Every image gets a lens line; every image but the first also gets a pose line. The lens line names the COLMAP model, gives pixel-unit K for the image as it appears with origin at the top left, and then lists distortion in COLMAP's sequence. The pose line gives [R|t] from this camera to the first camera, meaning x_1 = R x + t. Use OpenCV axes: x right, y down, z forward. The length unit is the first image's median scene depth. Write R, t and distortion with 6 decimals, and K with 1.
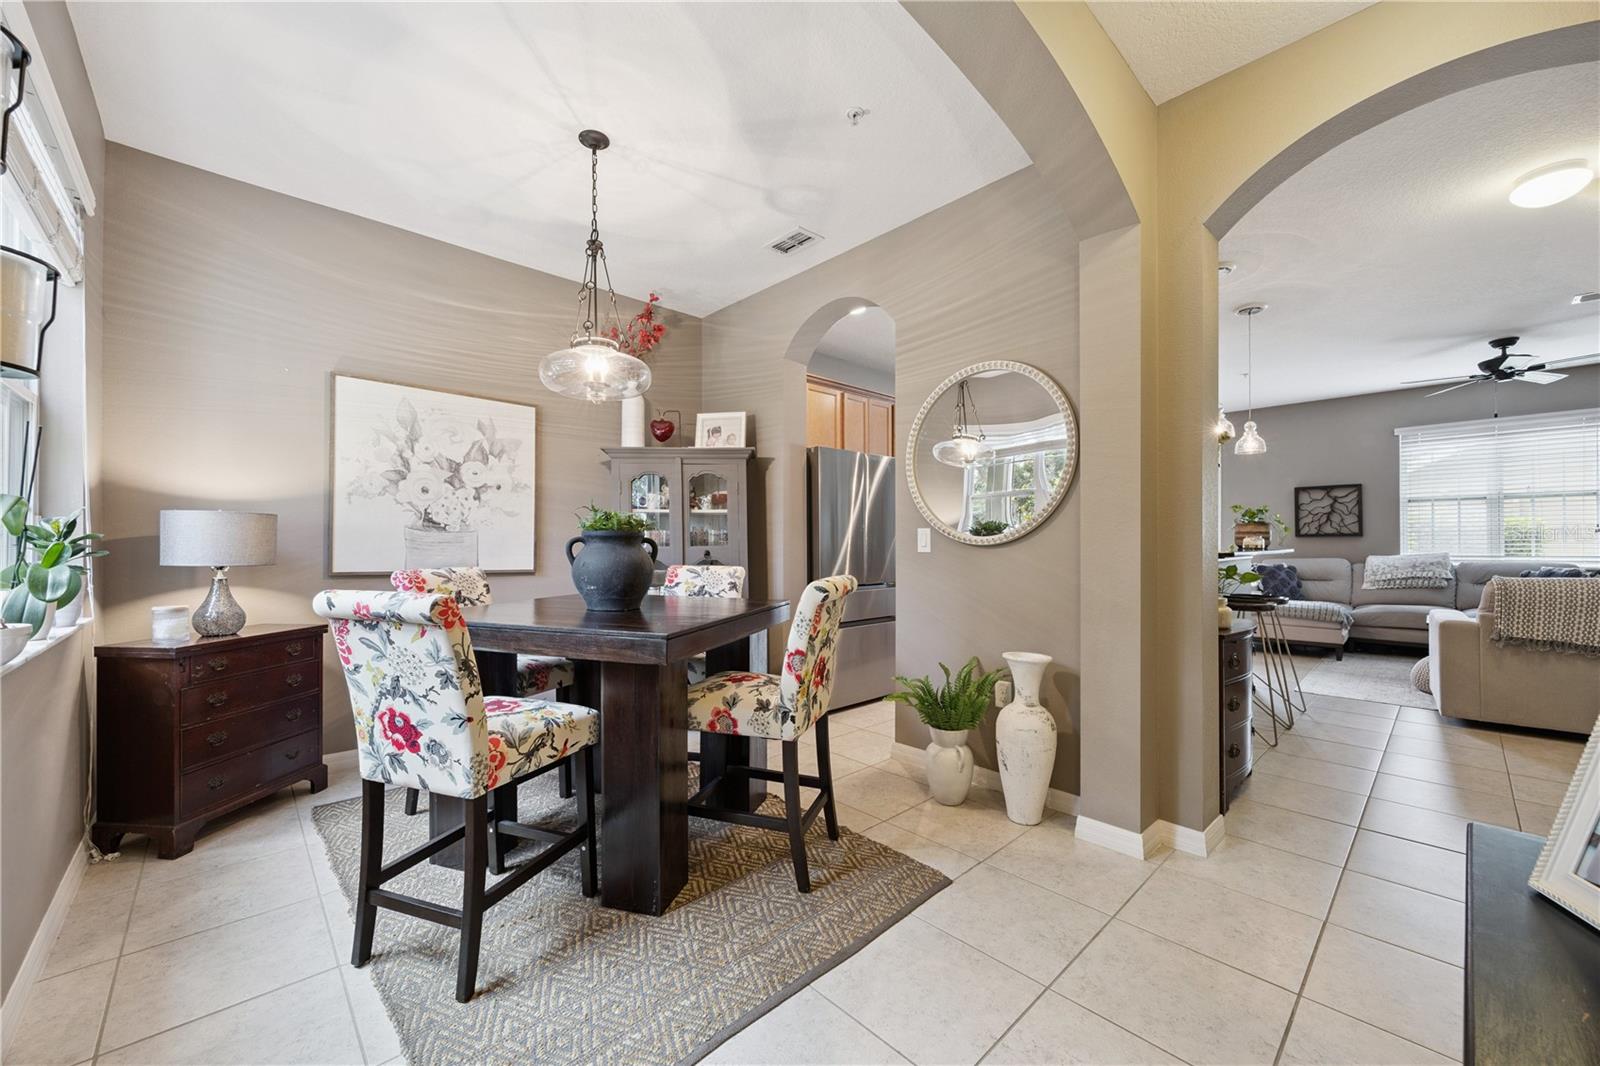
lens RADIAL K [[611.8, 0, 790.8], [0, 611.8, 541.7], [0, 0, 1]] dist [-0.000860, -0.000129]
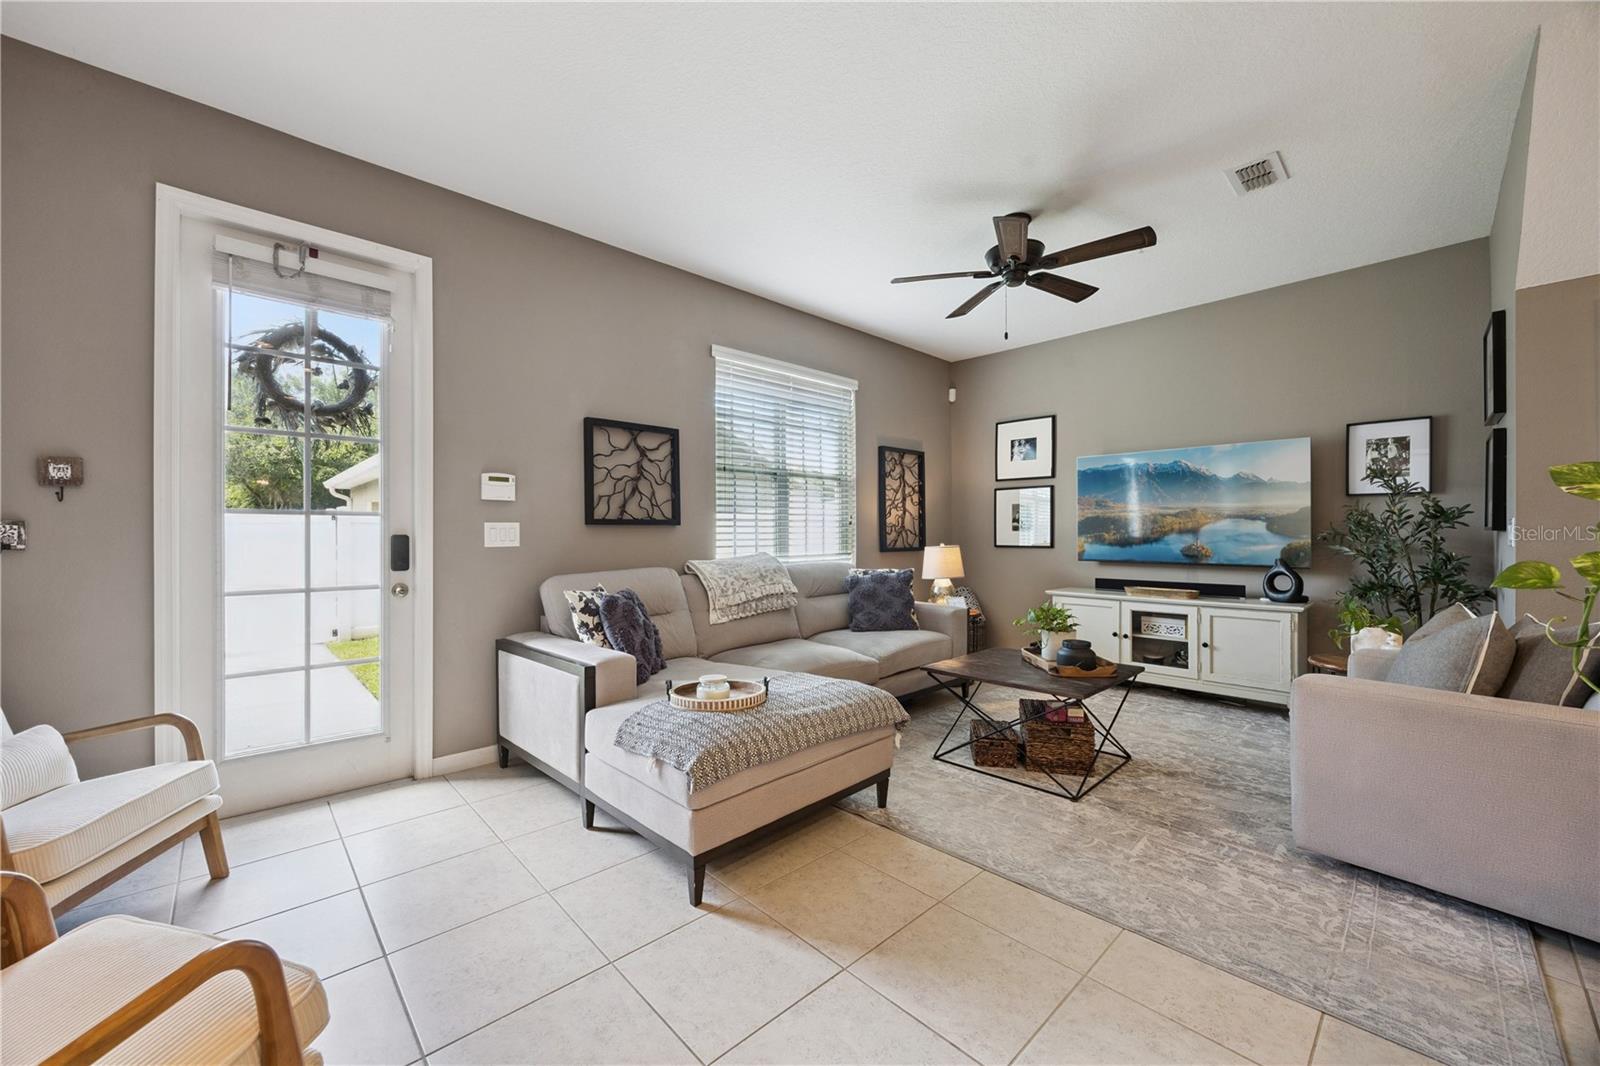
lens RADIAL K [[612.6, 0, 794.5], [0, 612.6, 537.0], [0, 0, 1]] dist [-0.005298, -0.000096]
pose [[-0.008245, 0.001250, 0.999965, 0.682628], [-0.000267, 0.999999, -0.001252, 0.003828], [-0.999966, -0.000277, -0.008245, 1.590805]]
